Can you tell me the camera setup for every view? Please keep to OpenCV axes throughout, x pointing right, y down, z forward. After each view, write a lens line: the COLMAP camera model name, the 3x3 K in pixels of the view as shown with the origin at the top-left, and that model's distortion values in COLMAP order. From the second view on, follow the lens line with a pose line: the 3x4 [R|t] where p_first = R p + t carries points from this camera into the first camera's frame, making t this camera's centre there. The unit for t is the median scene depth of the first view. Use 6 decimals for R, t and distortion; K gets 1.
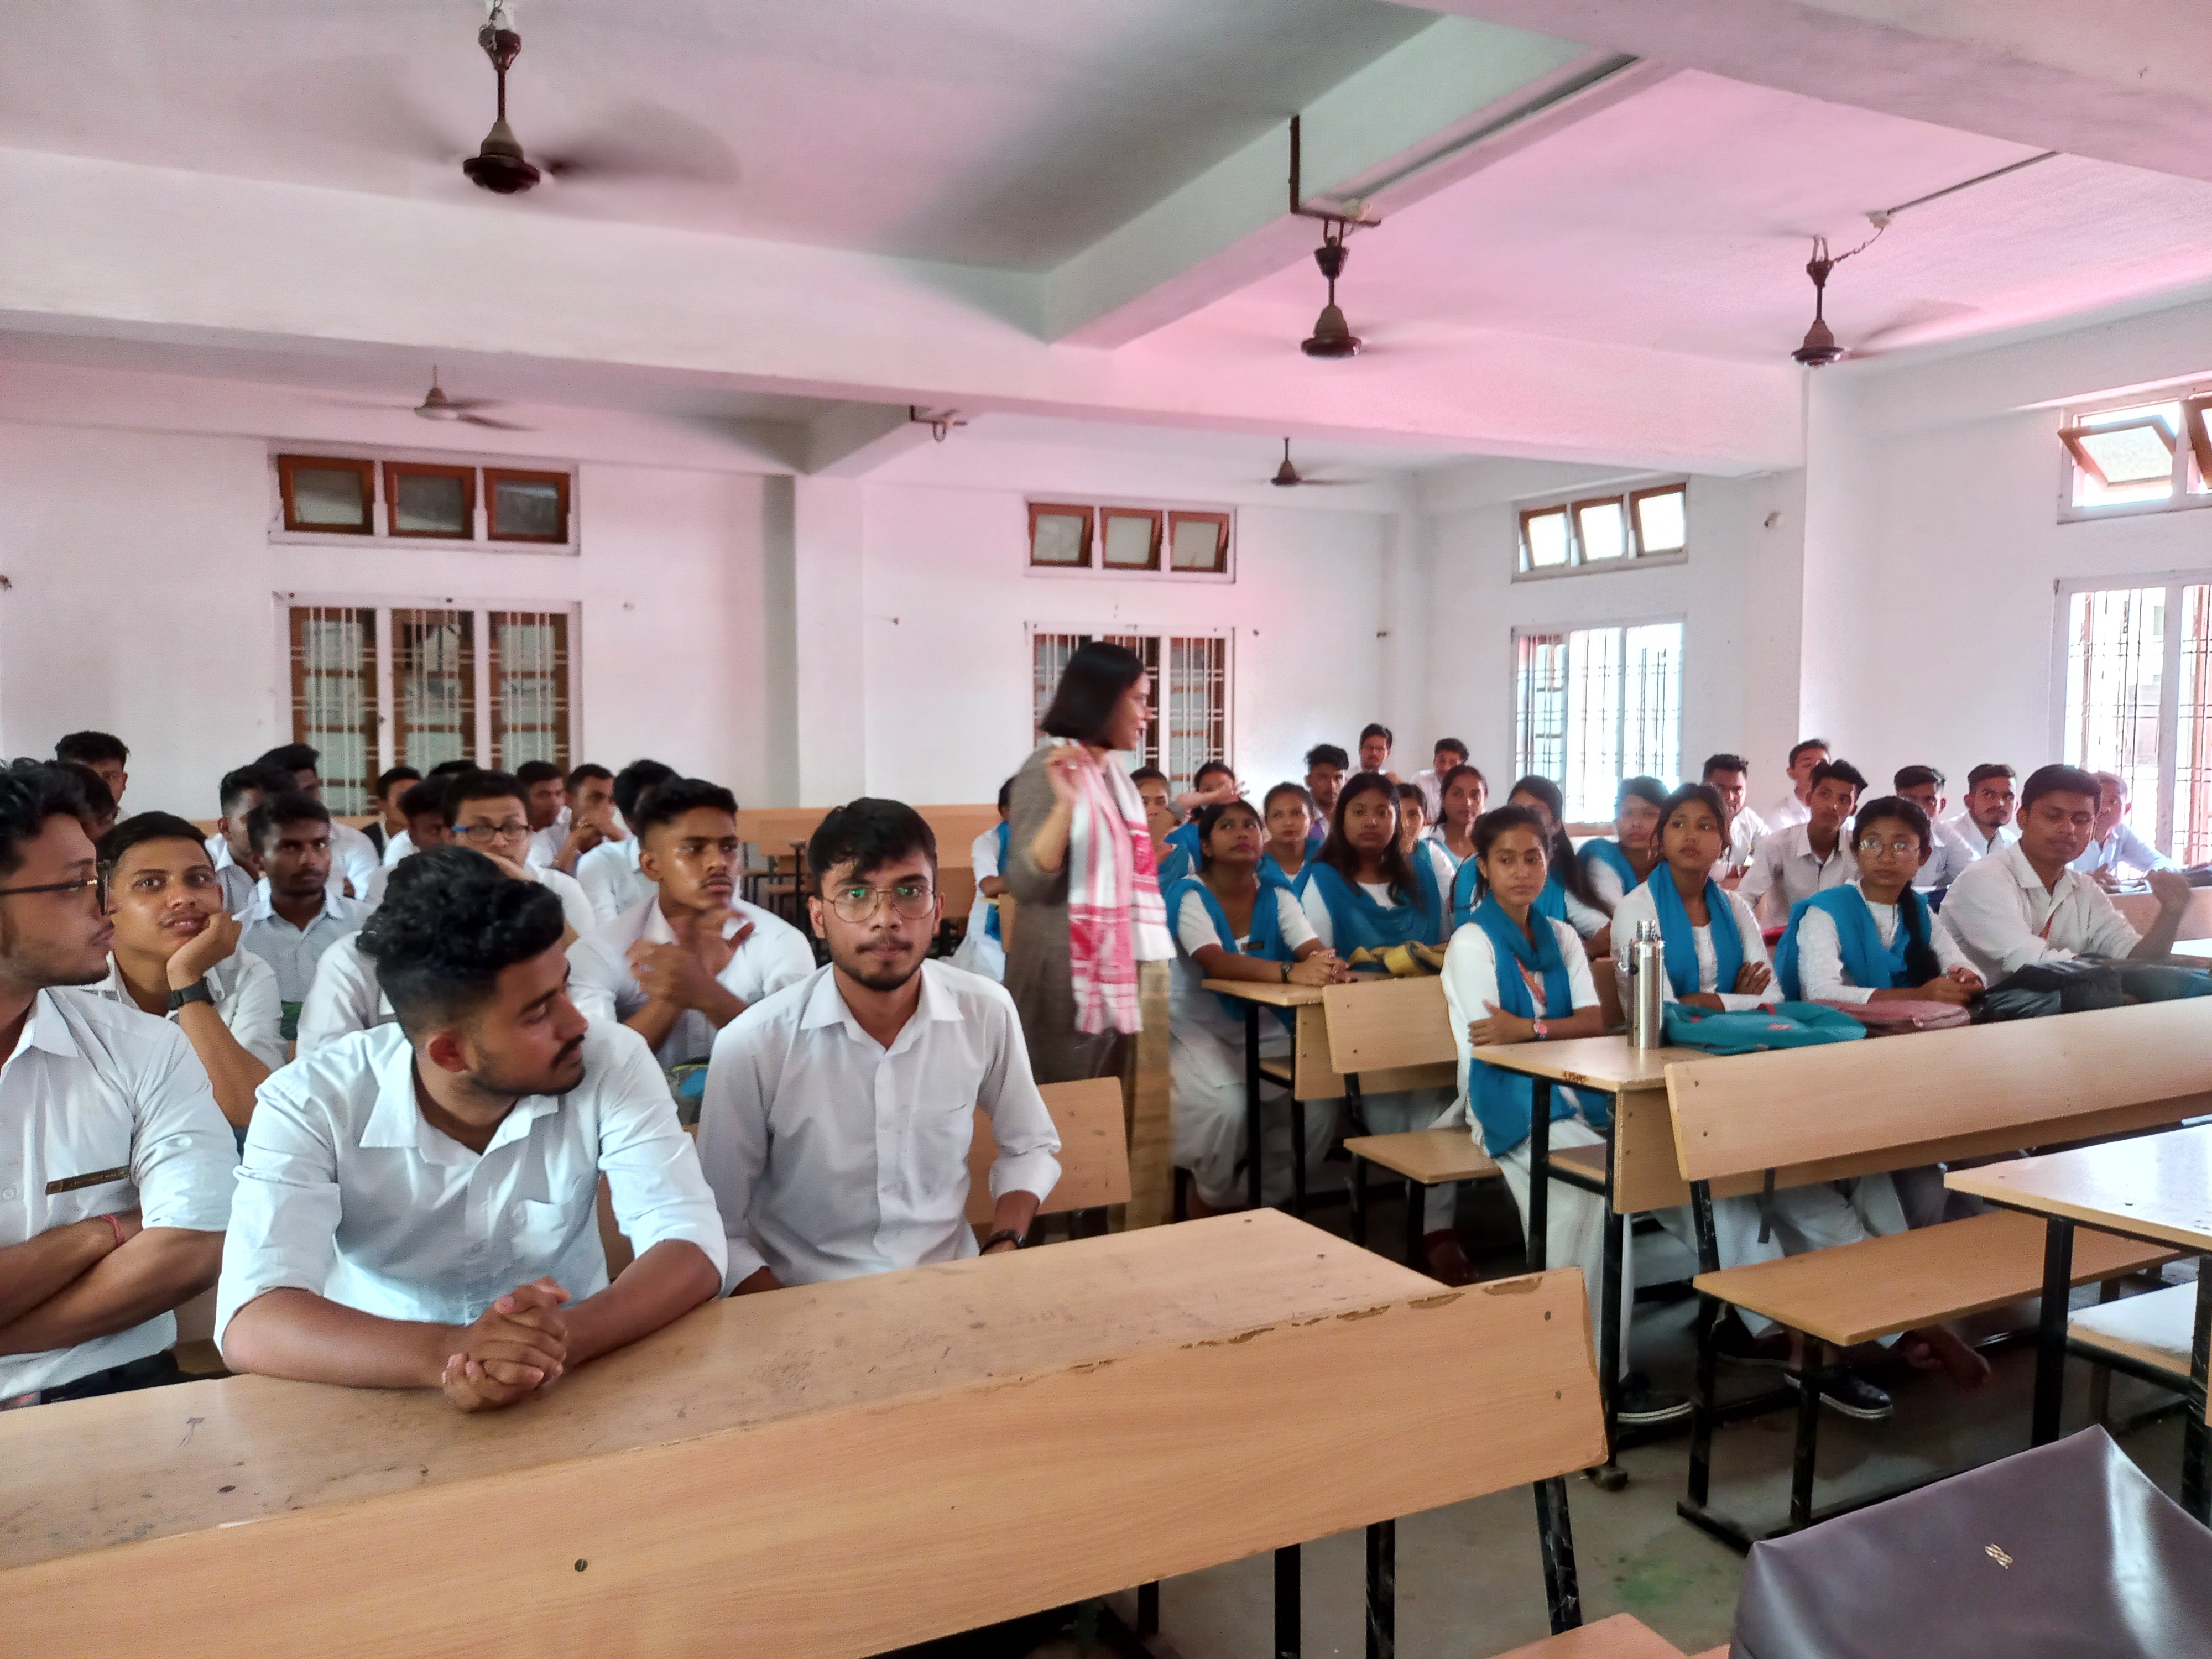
lens RADIAL K [[1609.1, 0, 1106.0], [0, 1609.1, 829.5], [0, 0, 1]] dist [0.045421, -0.078830]
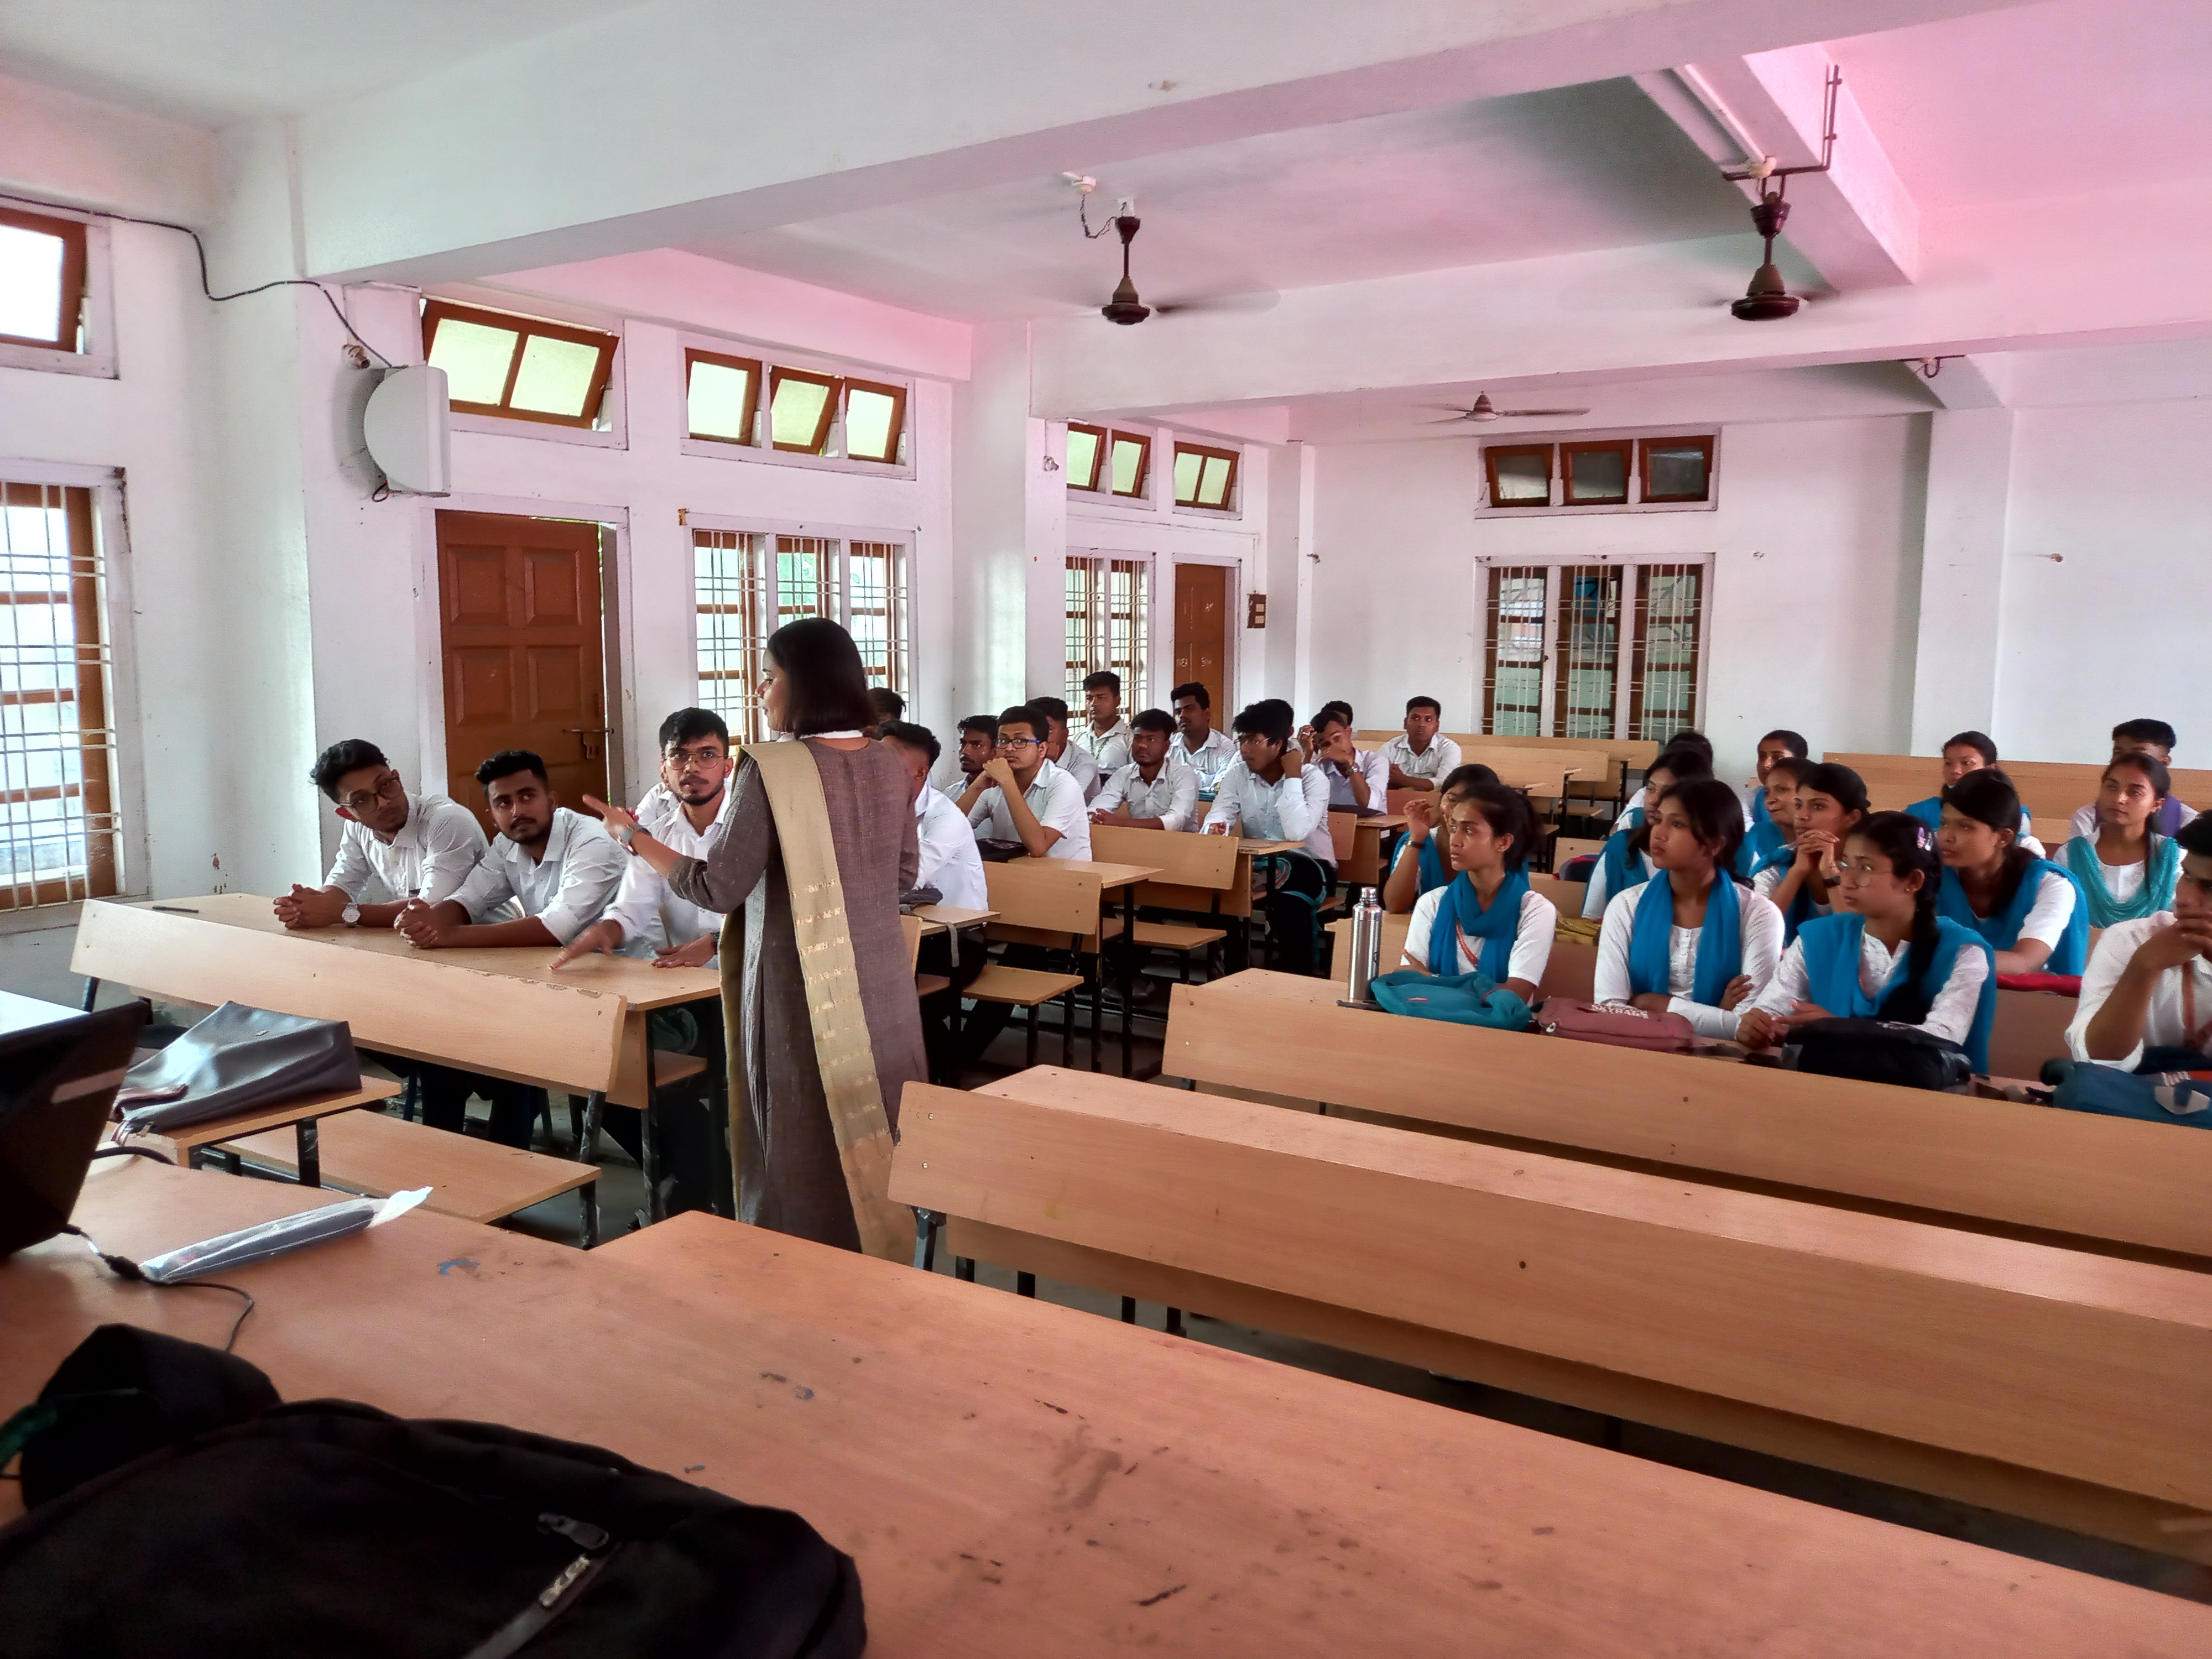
lens RADIAL K [[1577.8, 0, 1106.0], [0, 1577.8, 829.5], [0, 0, 1]] dist [0.063699, -0.096169]
pose [[0.570173, 0.102200, -0.815143, 0.459953], [-0.066099, 0.994722, 0.078481, -0.015282], [0.818861, 0.009133, 0.573918, 0.057720]]
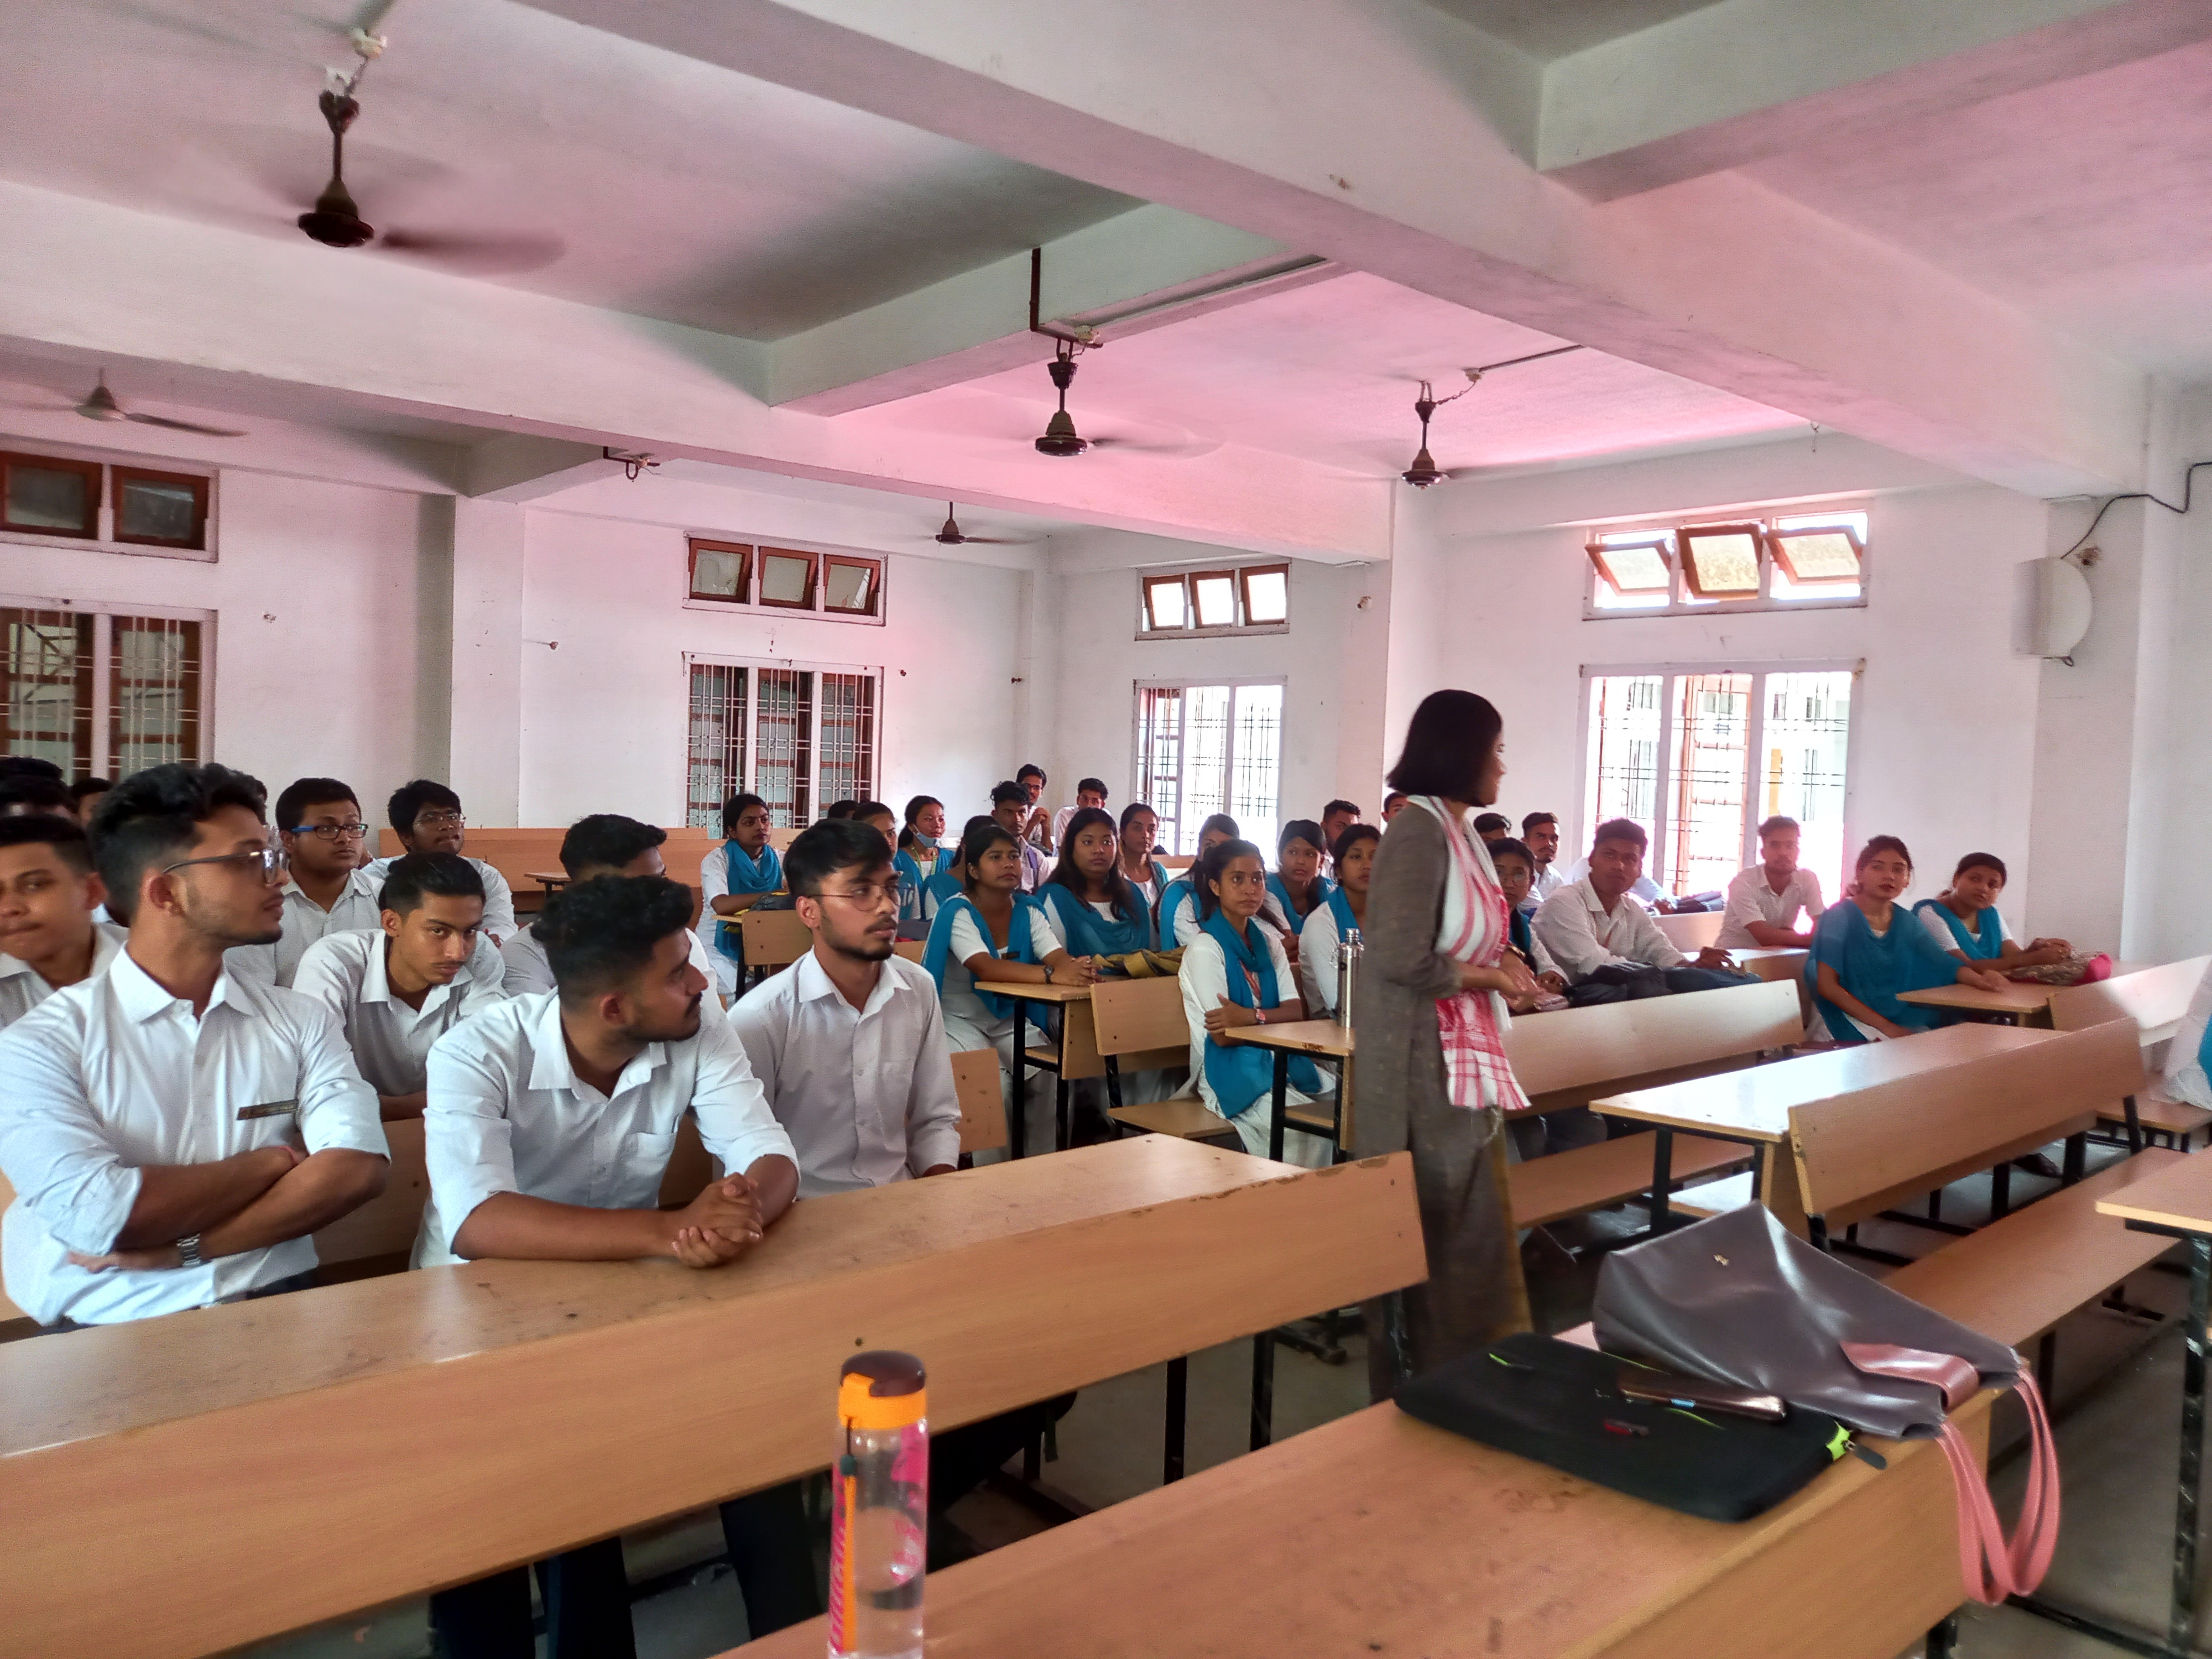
lens RADIAL K [[1577.8, 0, 1106.0], [0, 1577.8, 829.5], [0, 0, 1]] dist [0.063699, -0.096169]
pose [[0.964848, 0.020531, 0.262004, -0.080620], [-0.015483, 0.999653, -0.021314, 0.002631], [-0.262351, 0.016508, 0.964831, -0.074589]]
